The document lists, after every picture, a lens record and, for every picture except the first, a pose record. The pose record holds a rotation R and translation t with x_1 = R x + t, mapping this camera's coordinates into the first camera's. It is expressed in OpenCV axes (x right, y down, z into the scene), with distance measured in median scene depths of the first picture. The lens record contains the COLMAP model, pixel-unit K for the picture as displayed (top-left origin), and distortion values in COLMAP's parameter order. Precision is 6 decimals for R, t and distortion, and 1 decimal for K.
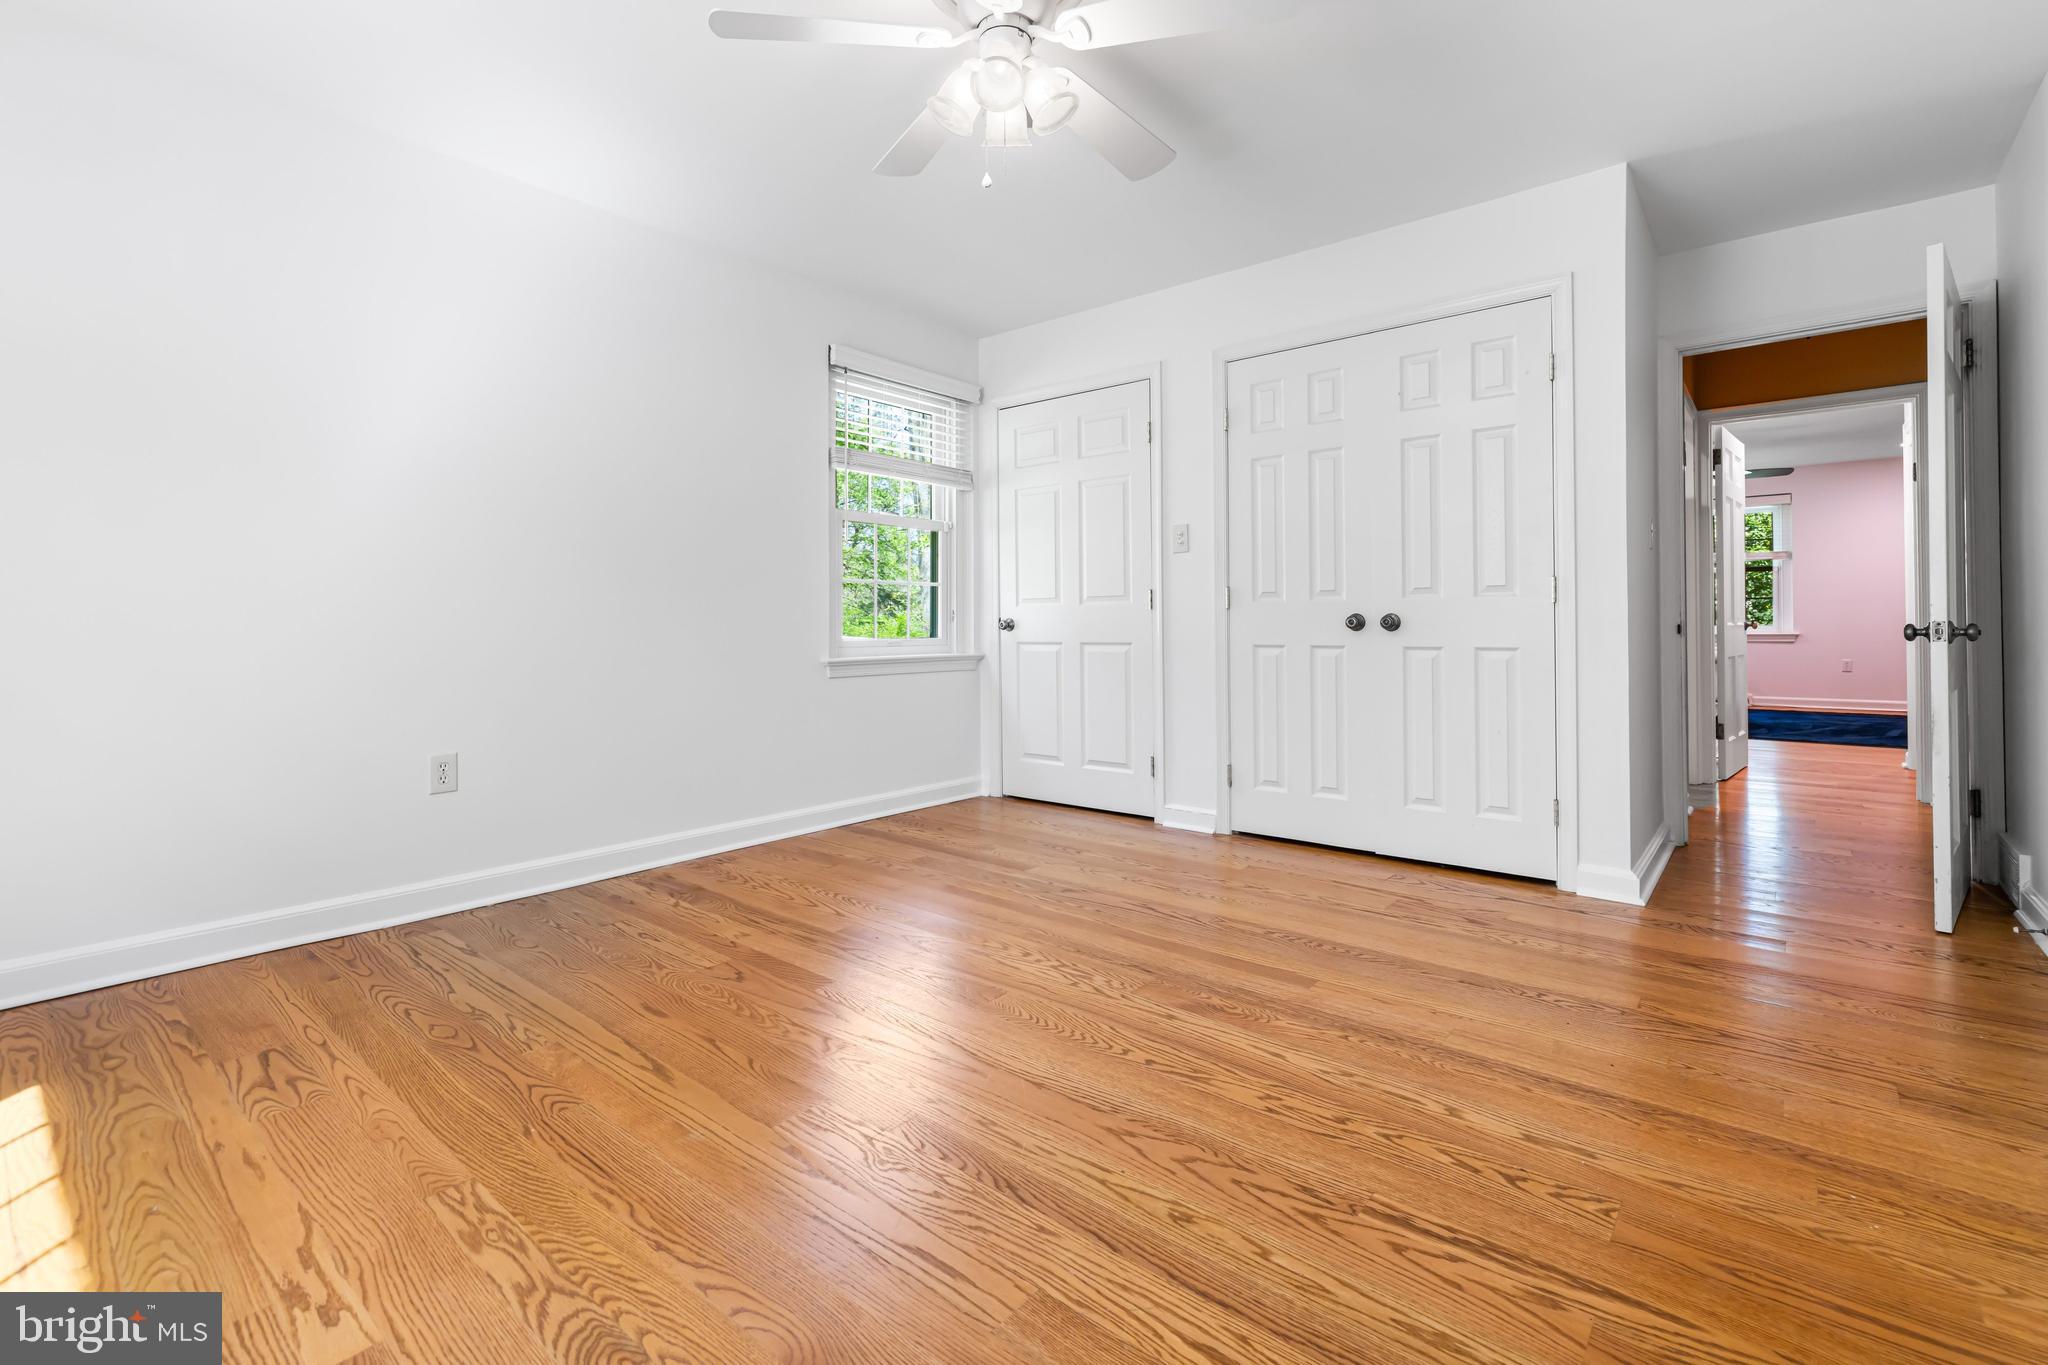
lens RADIAL K [[936.5, 0, 1016.7], [0, 936.5, 619.5], [0, 0, 1]] dist [0.000829, 0.000837]
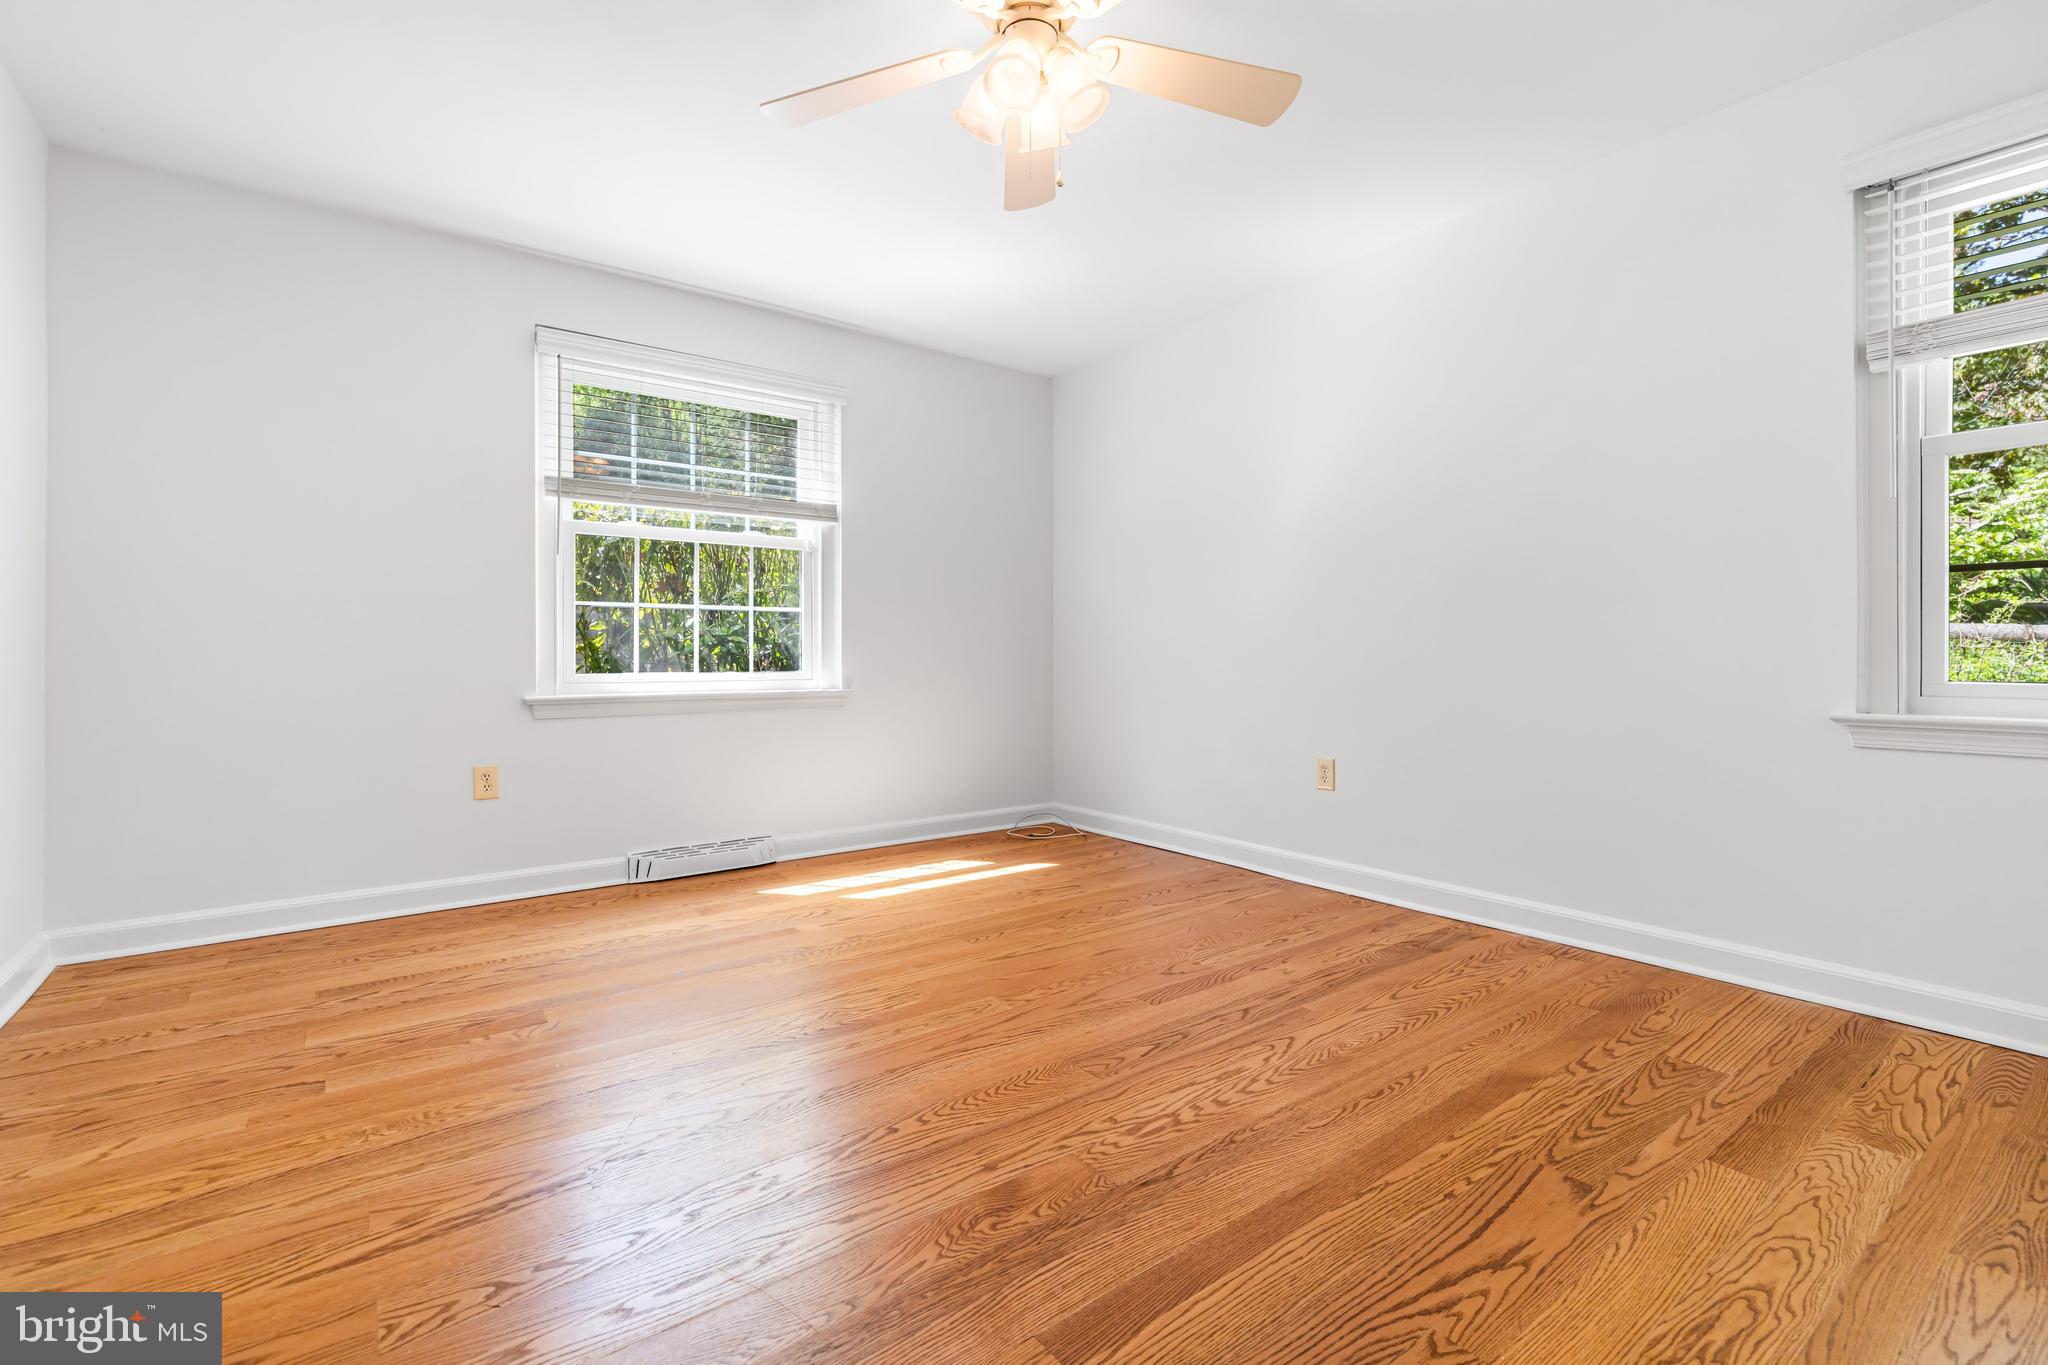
lens RADIAL K [[936.5, 0, 1028.2], [0, 936.5, 667.7], [0, 0, 1]] dist [0.000829, 0.000837]
pose [[-0.258210, 0.016871, -0.965942, 0.958620], [0.010029, 0.999840, 0.014782, 0.000986], [0.966037, -0.005871, -0.258338, 1.319038]]
